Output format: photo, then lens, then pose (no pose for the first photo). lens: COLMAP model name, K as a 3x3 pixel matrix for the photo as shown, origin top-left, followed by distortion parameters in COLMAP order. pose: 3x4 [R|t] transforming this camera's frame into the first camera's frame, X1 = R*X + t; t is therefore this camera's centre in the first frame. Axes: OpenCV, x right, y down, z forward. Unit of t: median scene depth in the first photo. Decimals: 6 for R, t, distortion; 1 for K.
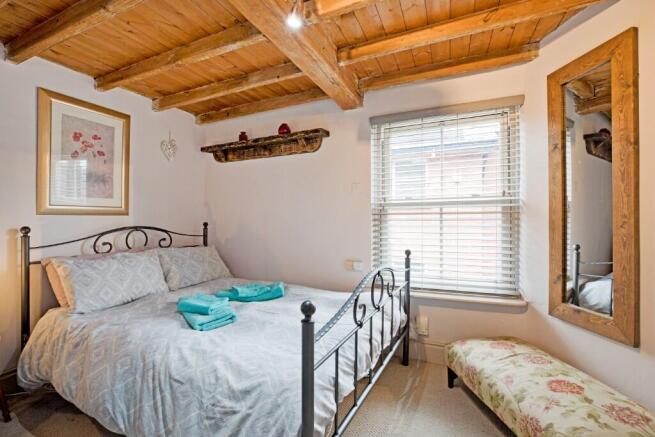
lens RADIAL K [[317.6, 0, 325.1], [0, 317.6, 215.8], [0, 0, 1]] dist [-0.020048, 0.005512]
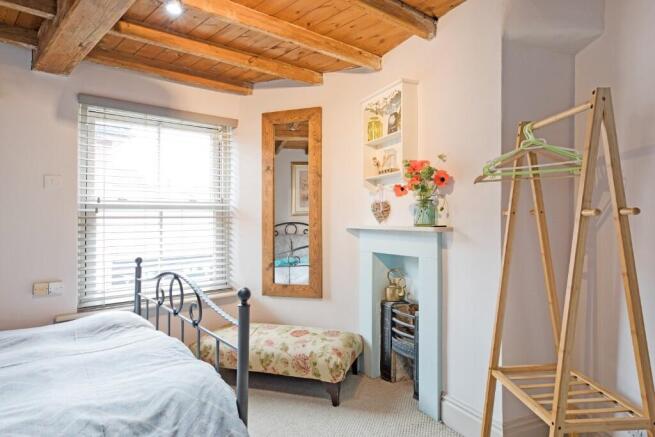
lens RADIAL K [[389.6, 0, 326.4], [0, 389.6, 219.5], [0, 0, 1]] dist [0.009380, 0.001619]
pose [[0.422807, 0.006676, 0.906195, -0.623433], [0.003007, 0.999957, -0.008770, 0.012972], [-0.906215, 0.006433, 0.422768, 0.063844]]
